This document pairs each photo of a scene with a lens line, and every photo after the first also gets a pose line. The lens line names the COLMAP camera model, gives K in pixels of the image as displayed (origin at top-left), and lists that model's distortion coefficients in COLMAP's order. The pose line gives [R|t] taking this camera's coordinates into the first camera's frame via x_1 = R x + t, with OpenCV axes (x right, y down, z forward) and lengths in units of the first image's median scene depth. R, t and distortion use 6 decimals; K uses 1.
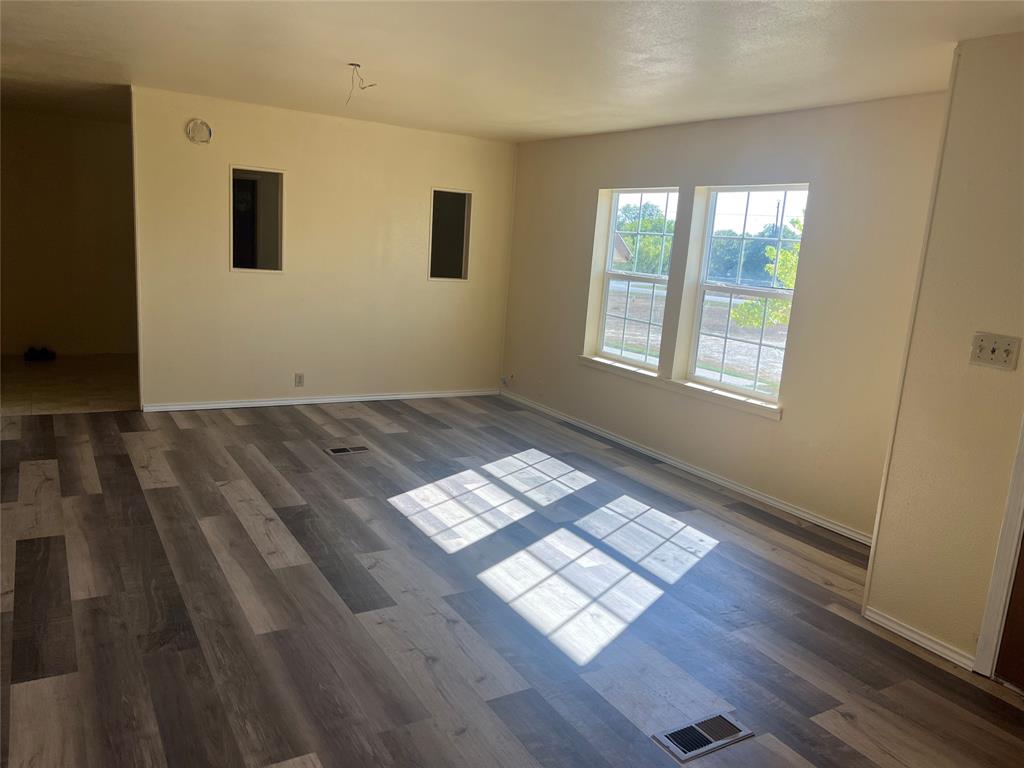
lens RADIAL K [[767.9, 0, 517.3], [0, 767.9, 382.6], [0, 0, 1]] dist [0.088219, -0.106536]
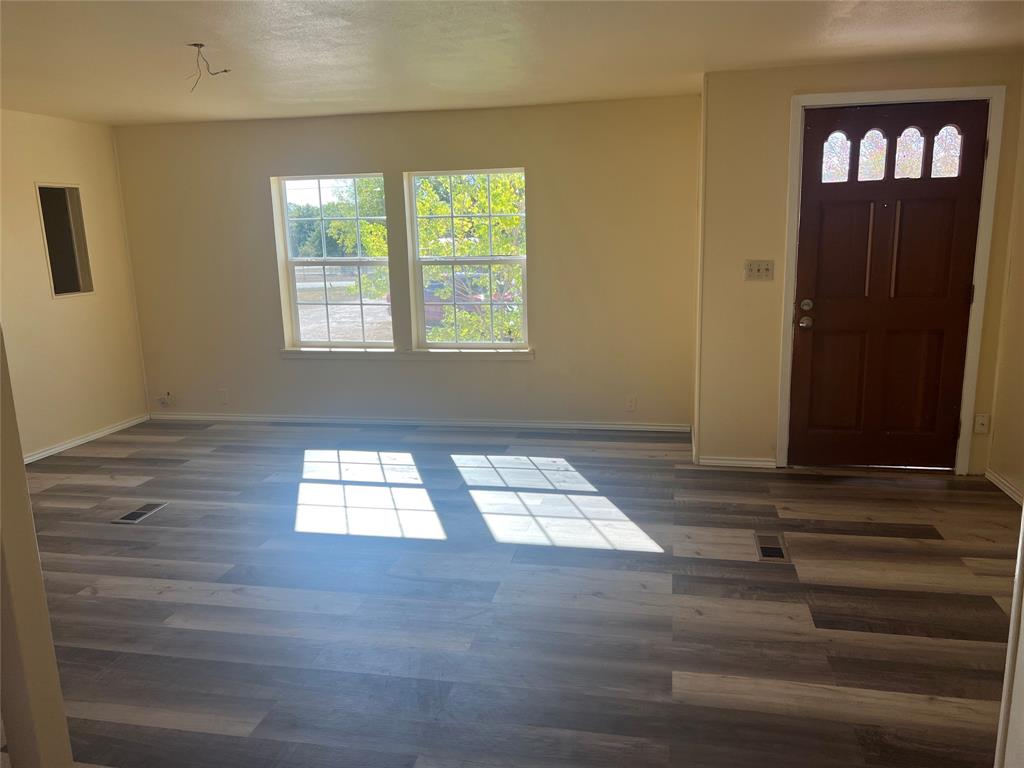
lens RADIAL K [[767.9, 0, 517.3], [0, 767.9, 382.6], [0, 0, 1]] dist [0.088219, -0.106536]
pose [[0.676197, -0.230329, 0.699790, -0.590758], [0.208192, 0.970897, 0.118388, -0.071572], [-0.706692, 0.065637, 0.704470, 0.158702]]
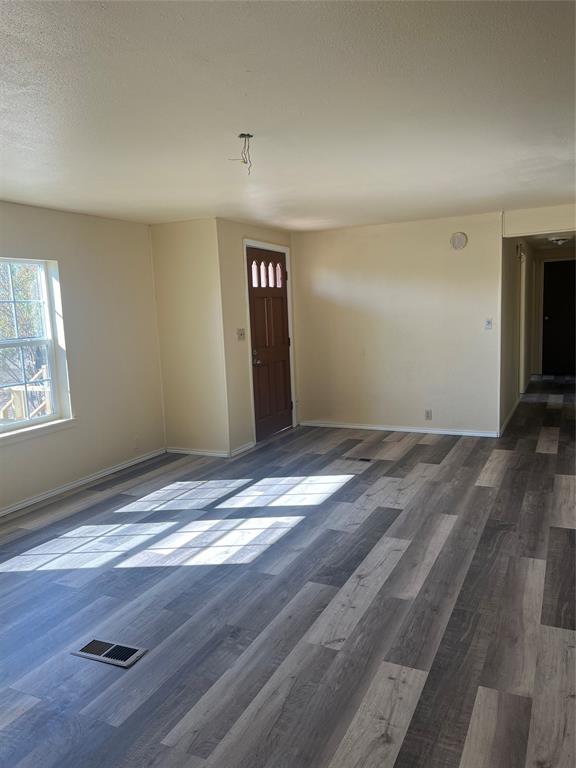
lens RADIAL K [[575.9, 0, 288.0], [0, 575.9, 384.0], [0, 0, 1]] dist [0.088219, -0.106536]
pose [[-0.543470, -0.155500, 0.824900, -0.794581], [0.157751, 0.946264, 0.282309, -0.281554], [-0.824472, 0.283556, -0.489736, 1.263068]]
